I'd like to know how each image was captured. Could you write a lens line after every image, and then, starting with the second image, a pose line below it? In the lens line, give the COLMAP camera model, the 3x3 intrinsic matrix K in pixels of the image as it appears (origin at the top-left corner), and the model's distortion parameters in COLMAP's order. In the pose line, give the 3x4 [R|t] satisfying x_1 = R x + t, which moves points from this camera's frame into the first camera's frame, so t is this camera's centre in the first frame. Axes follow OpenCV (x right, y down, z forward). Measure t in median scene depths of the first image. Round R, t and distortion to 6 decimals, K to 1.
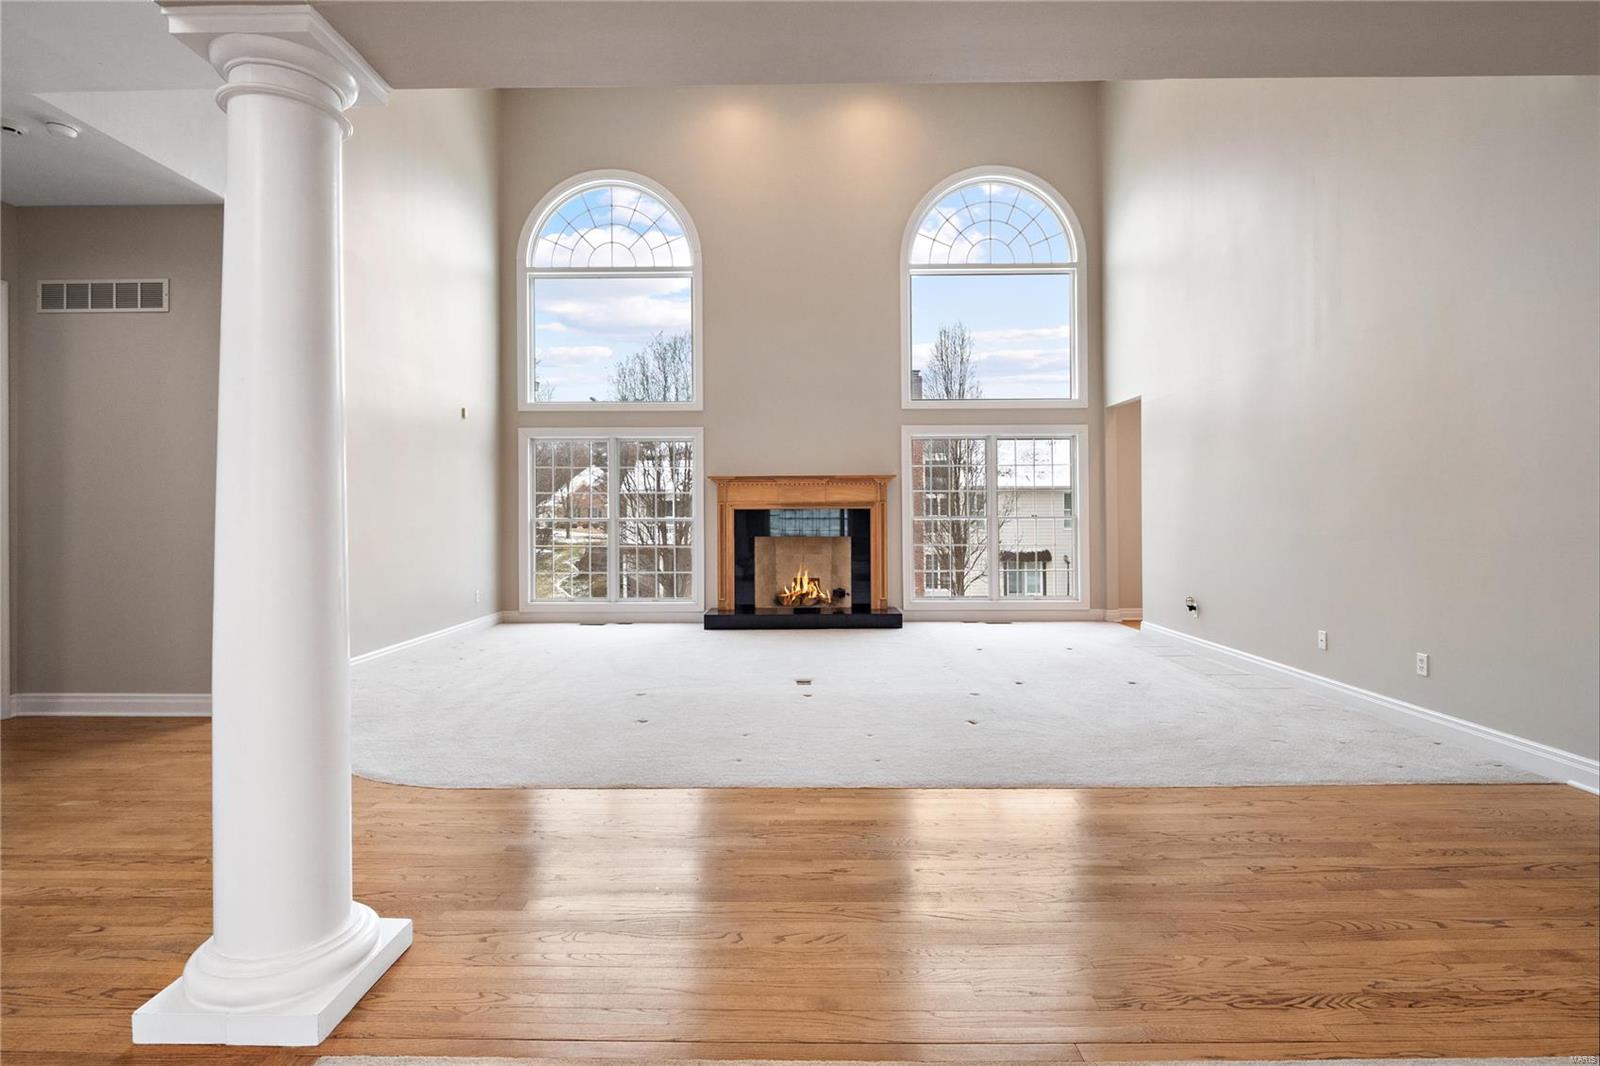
lens RADIAL K [[772.1, 0, 794.6], [0, 772.1, 525.6], [0, 0, 1]] dist [-0.010377, -0.000004]
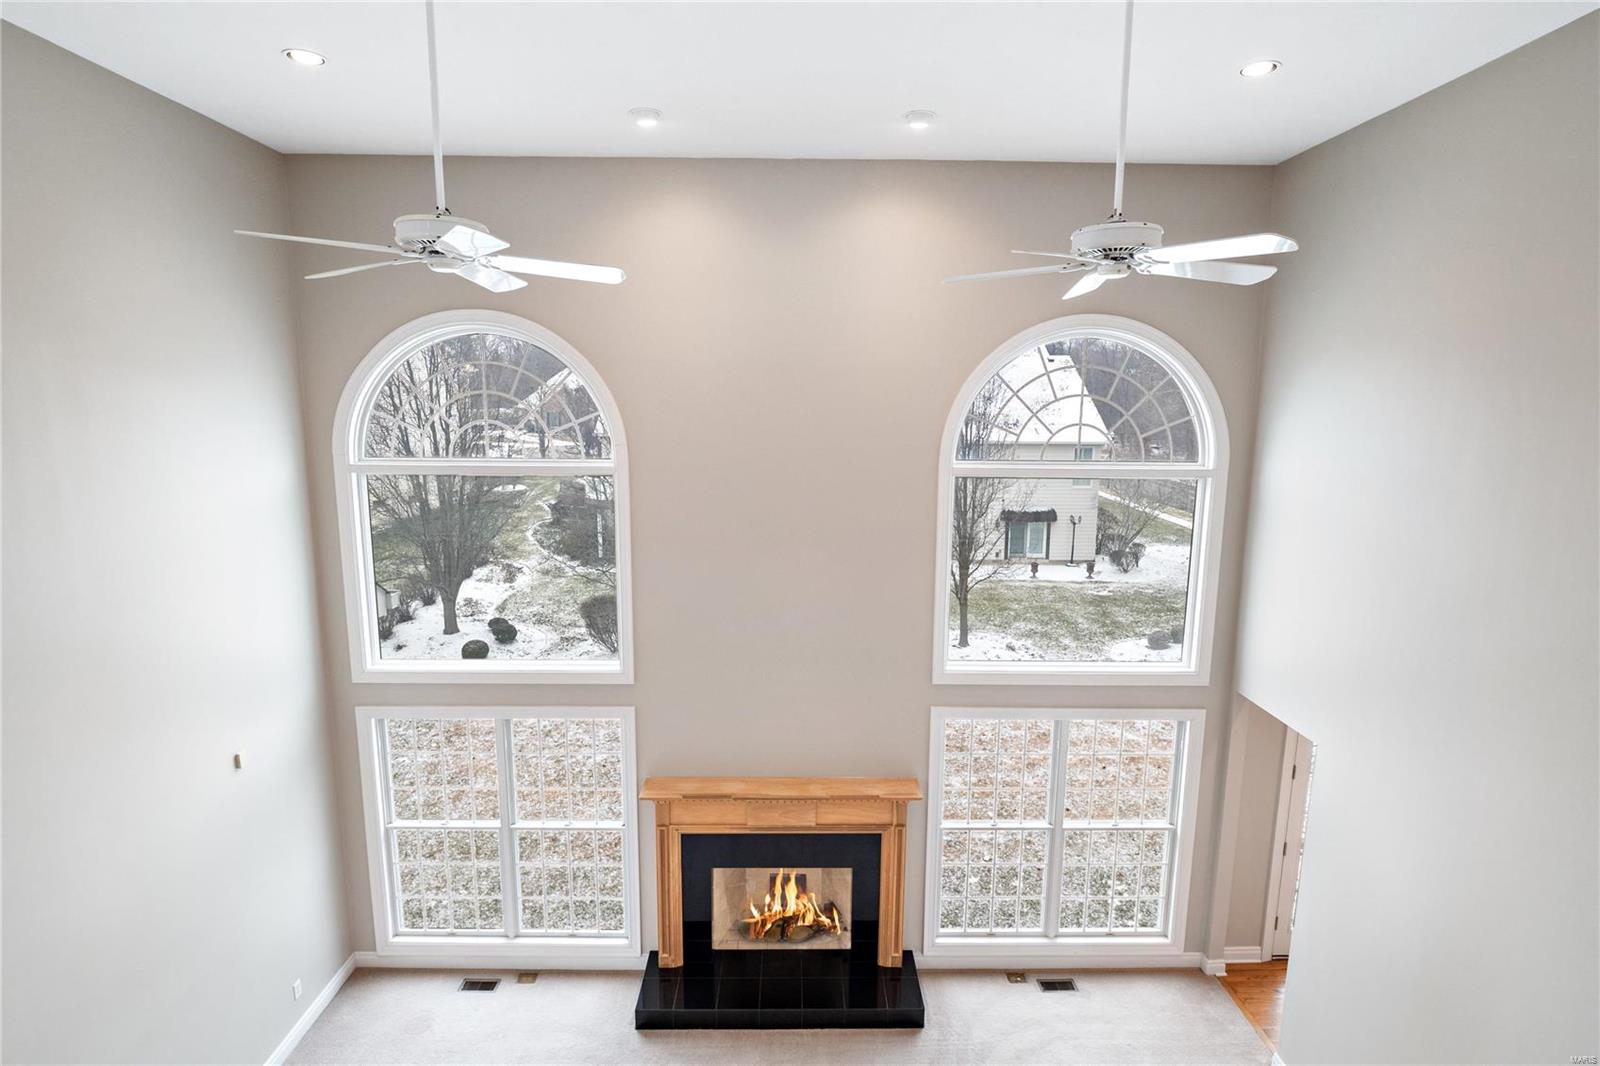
lens RADIAL K [[772.1, 0, 801.6], [0, 772.1, 527.8], [0, 0, 1]] dist [-0.010377, -0.000004]
pose [[0.999666, 0.013513, 0.022040, 0.008926], [-0.016668, 0.988566, 0.149868, -0.387984], [-0.019763, -0.150185, 0.988460, 0.364663]]
